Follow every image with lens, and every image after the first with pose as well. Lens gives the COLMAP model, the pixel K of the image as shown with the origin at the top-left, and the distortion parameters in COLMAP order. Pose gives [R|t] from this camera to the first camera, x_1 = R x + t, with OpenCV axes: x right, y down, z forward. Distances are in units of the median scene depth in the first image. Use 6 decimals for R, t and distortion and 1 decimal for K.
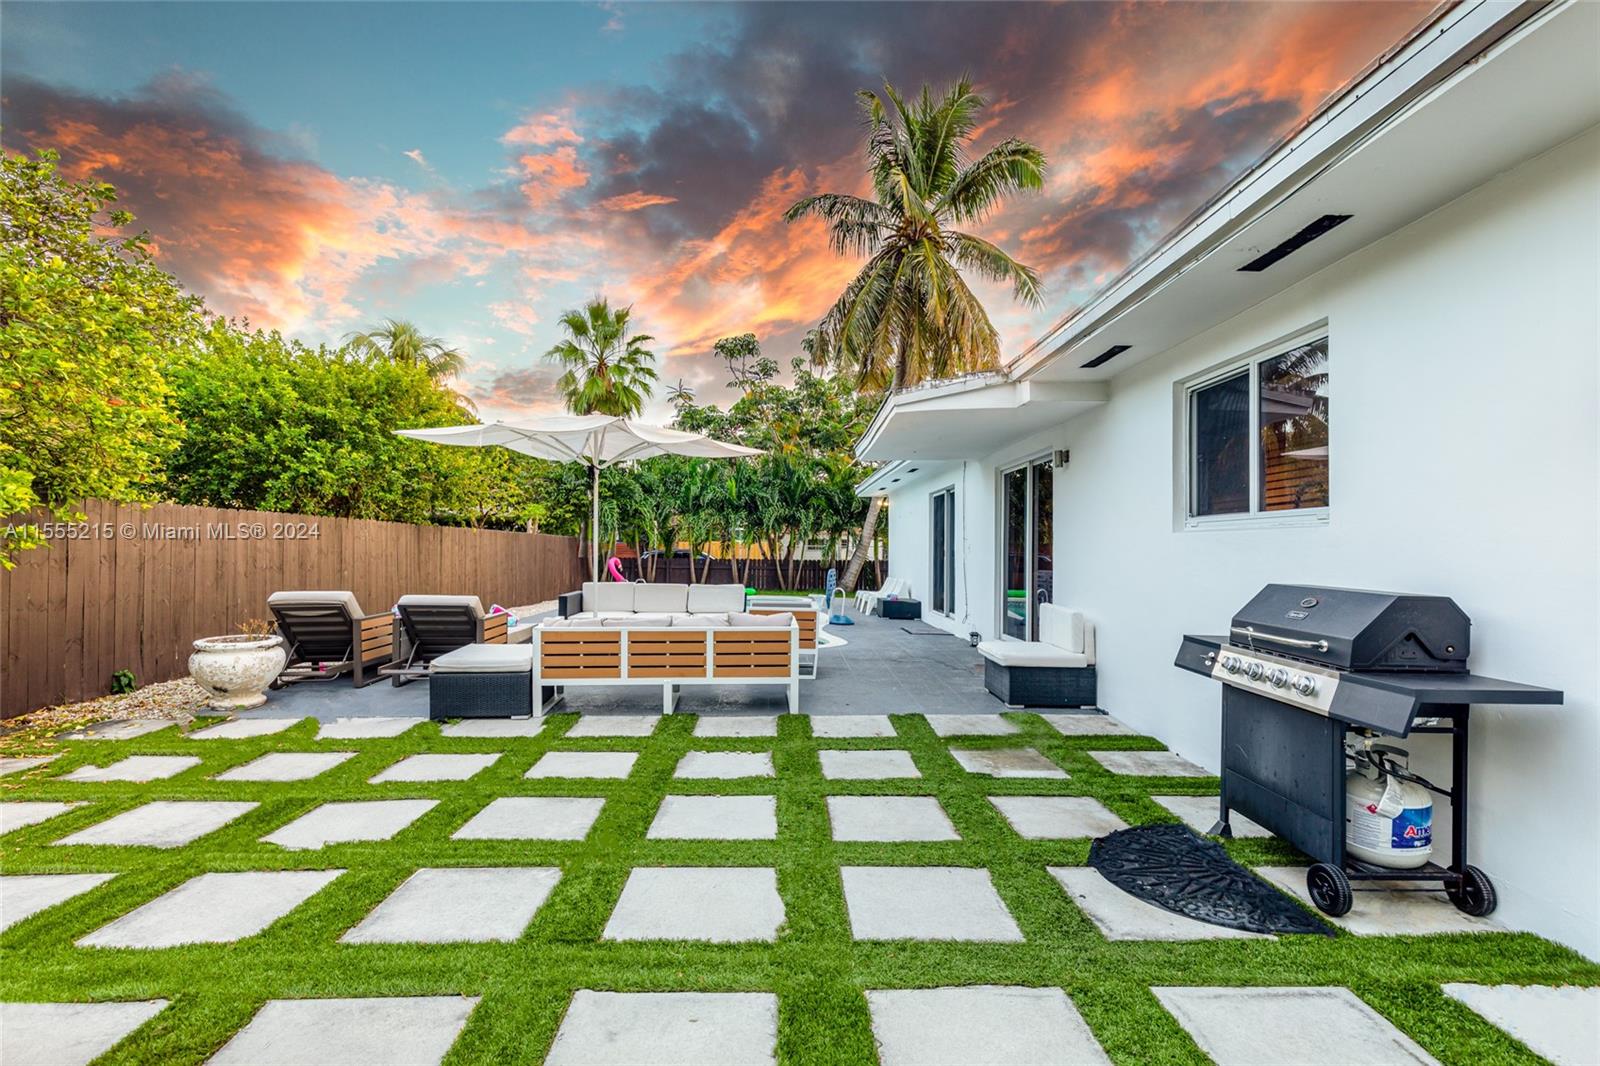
lens RADIAL K [[728.6, 0, 819.3], [0, 728.6, 544.4], [0, 0, 1]] dist [0.012414, 0.000082]
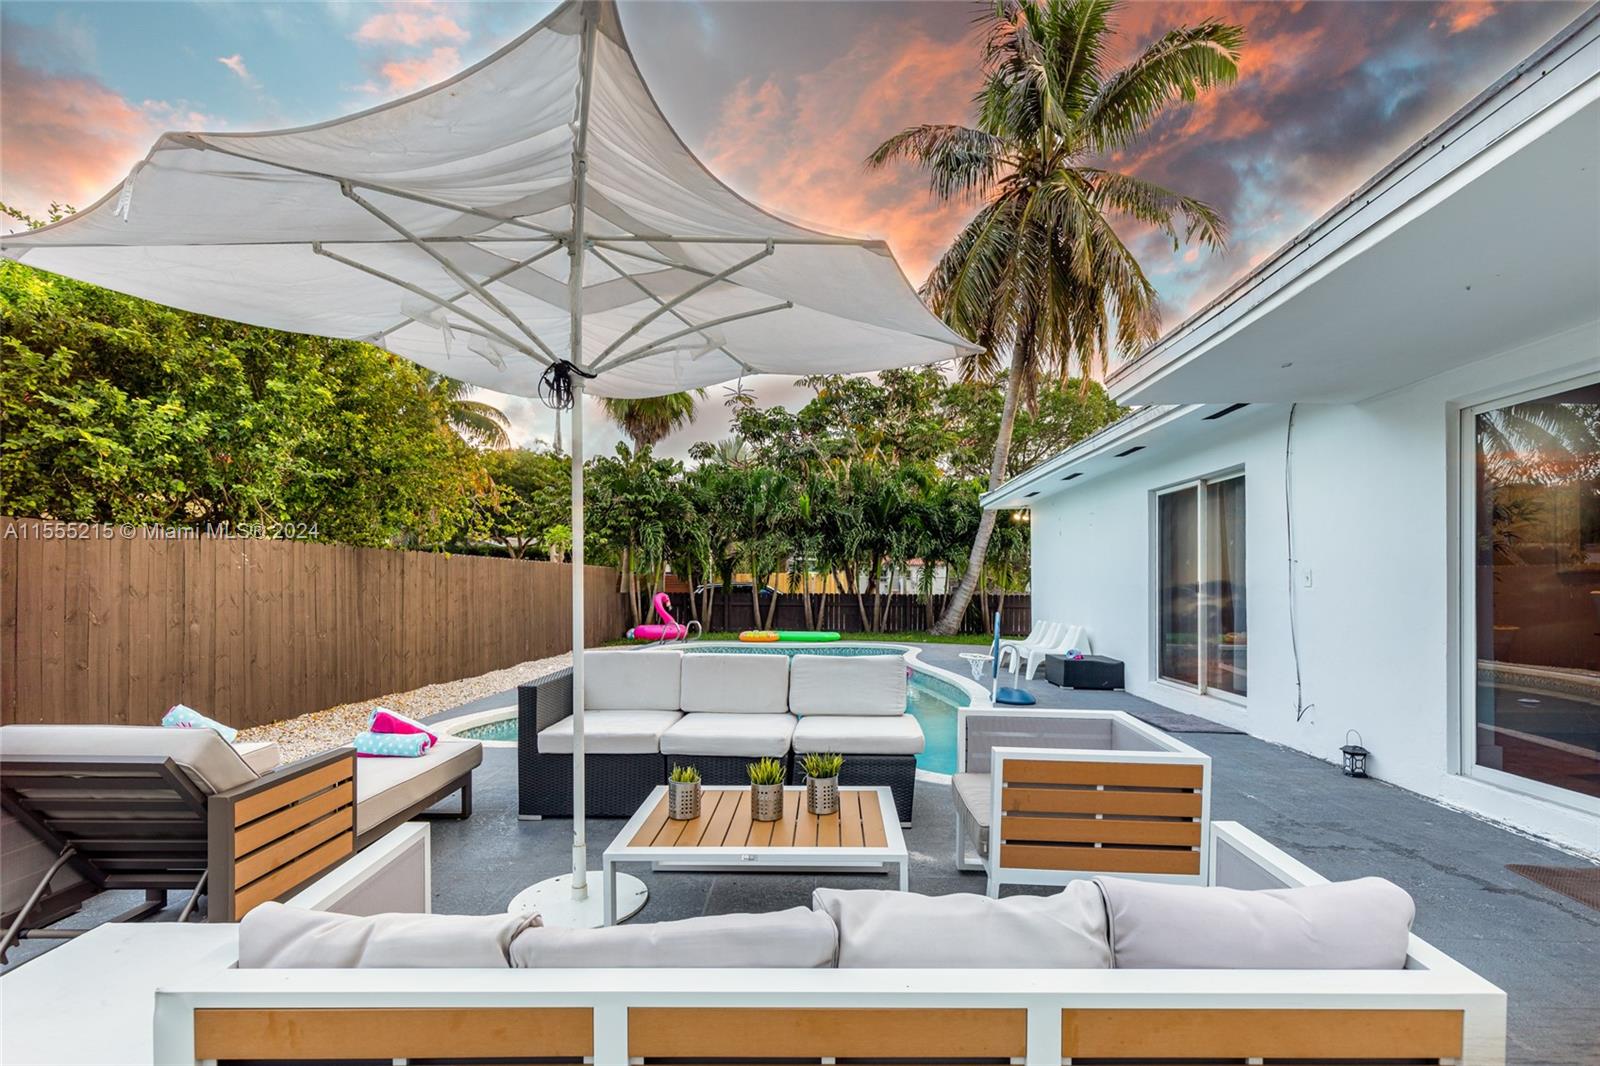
lens RADIAL K [[740.4, 0, 807.0], [0, 740.4, 575.0], [0, 0, 1]] dist [0.013965, -0.000068]
pose [[0.996034, -0.007145, -0.088684, -0.047535], [0.006965, 0.999973, -0.002336, 0.001091], [0.088699, 0.001709, 0.996057, 0.195391]]
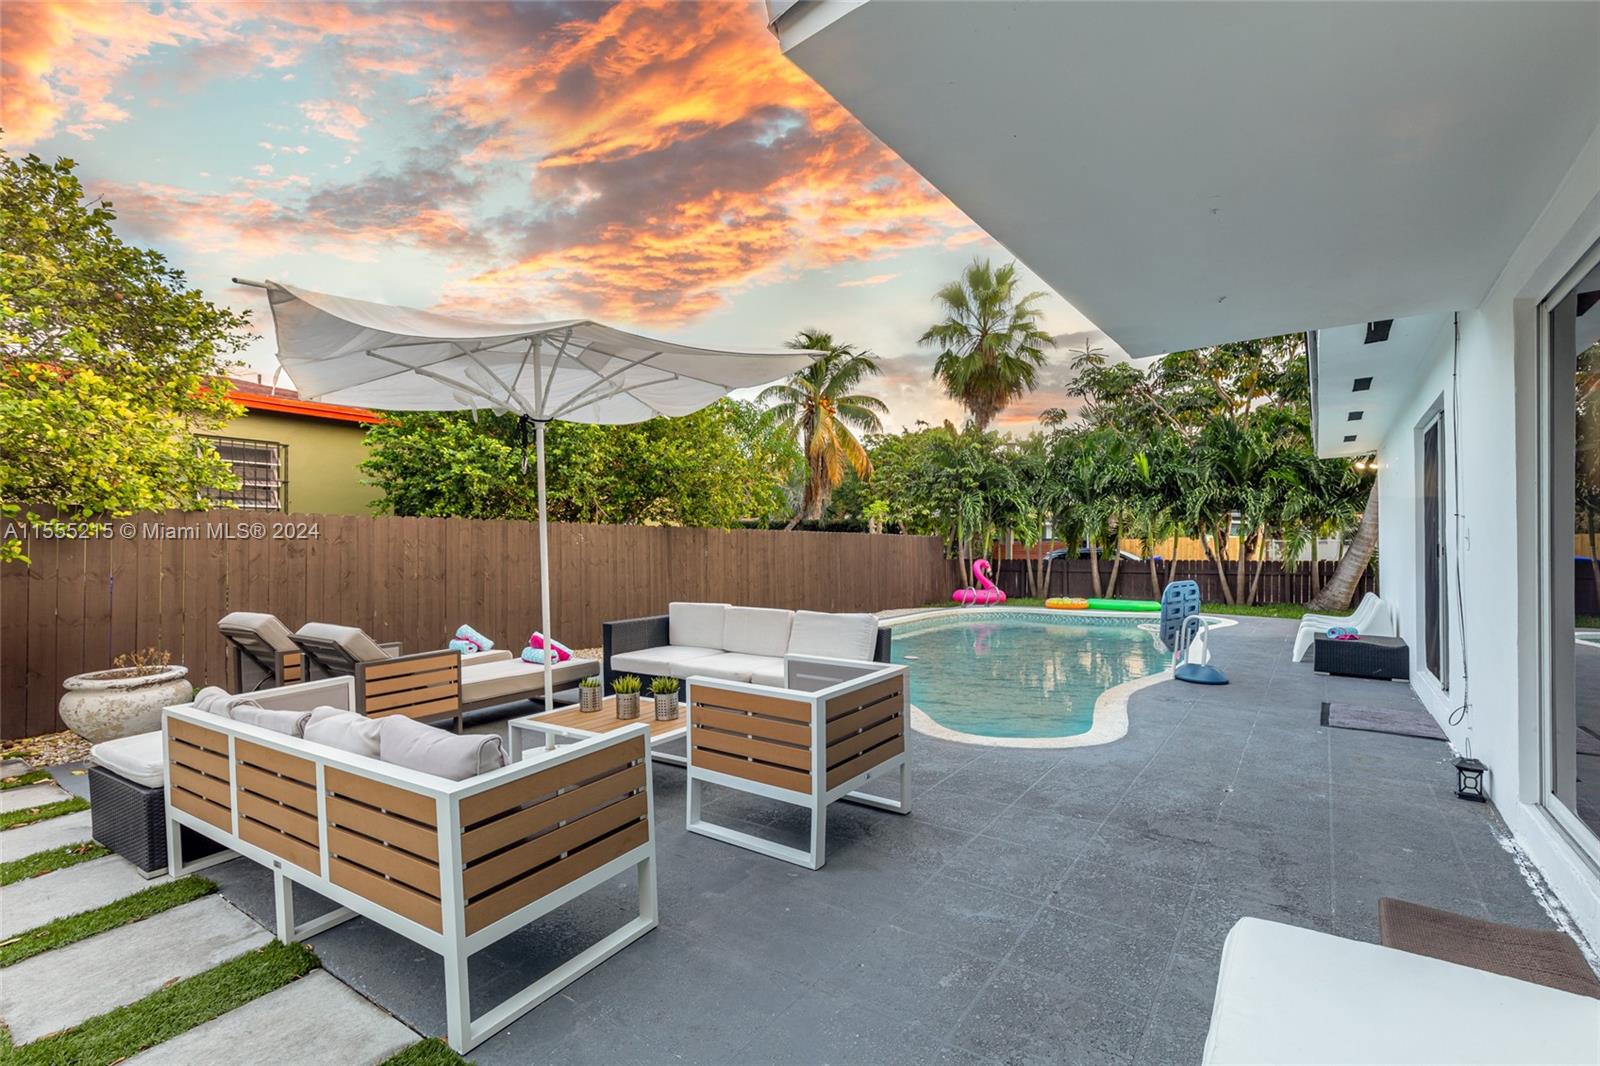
lens RADIAL K [[728.6, 0, 819.3], [0, 728.6, 544.4], [0, 0, 1]] dist [0.012414, 0.000082]
pose [[0.792600, -0.019250, -0.609438, 0.077284], [0.019260, 0.999793, -0.006532, 0.002199], [0.609438, -0.006561, 0.792806, 0.208980]]
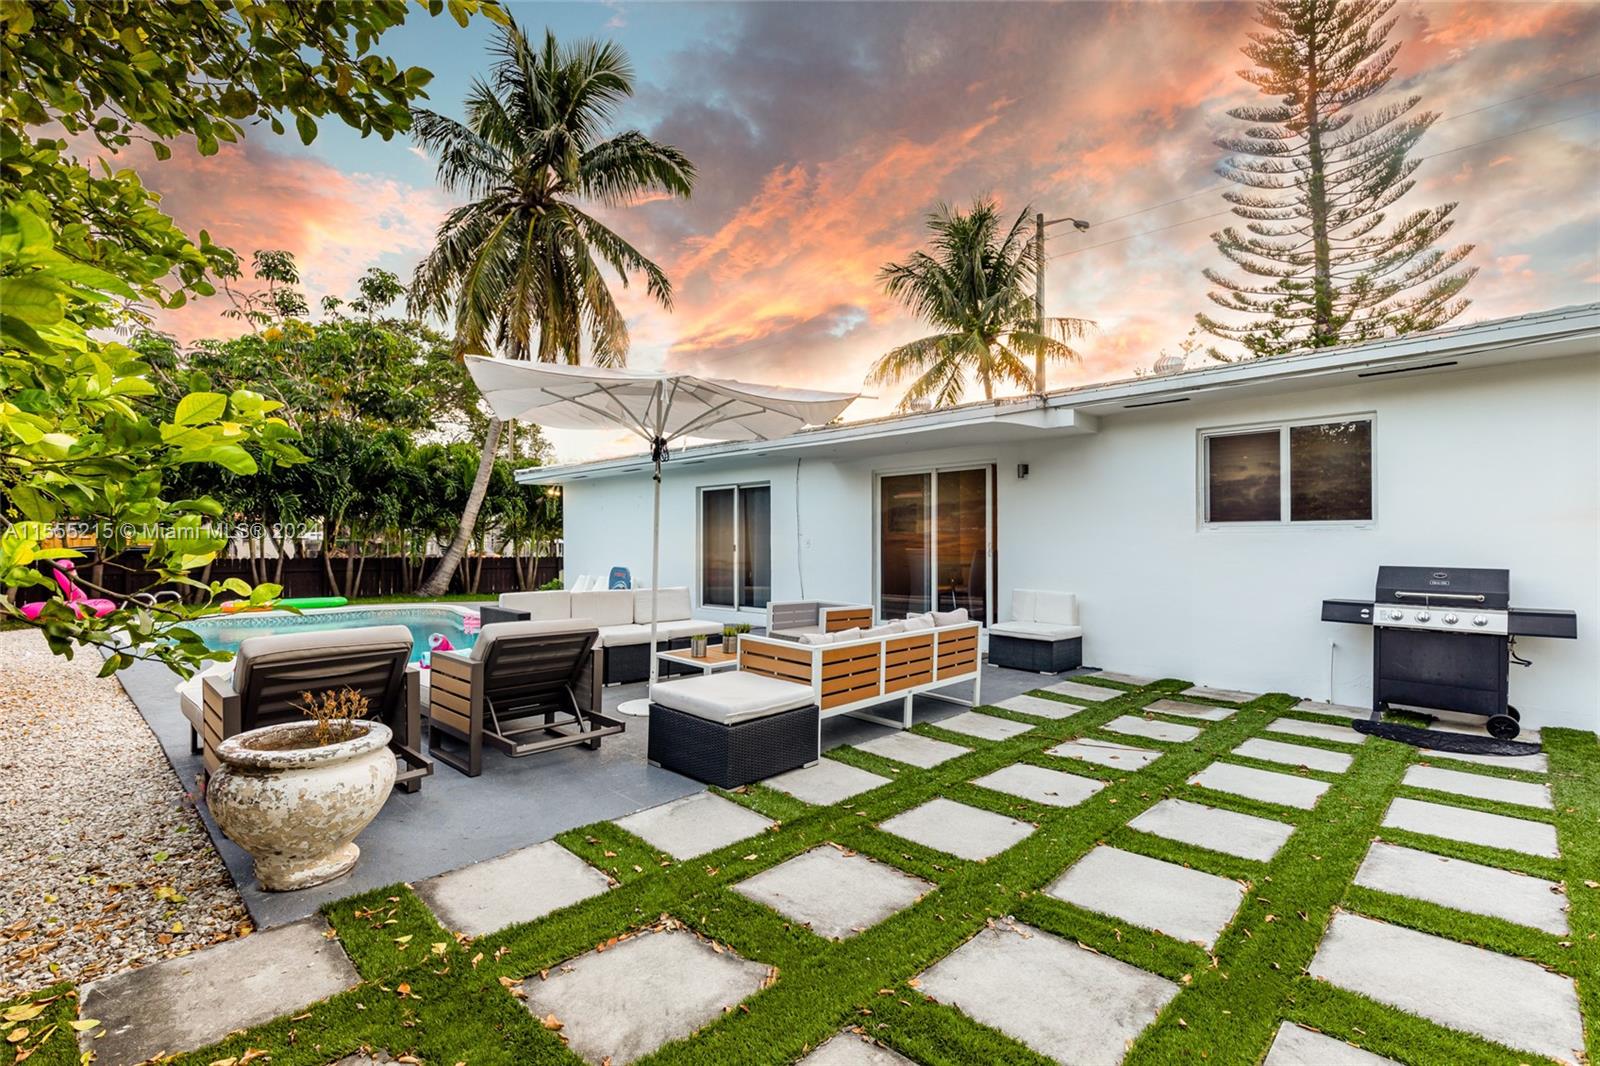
lens RADIAL K [[727.9, 0, 806.4], [0, 727.9, 532.8], [0, 0, 1]] dist [0.013274, 0.000002]
pose [[0.725828, 0.004511, 0.687861, -0.245114], [-0.000847, 0.999984, -0.005665, -0.001891], [-0.687875, 0.003530, 0.725820, 0.112018]]
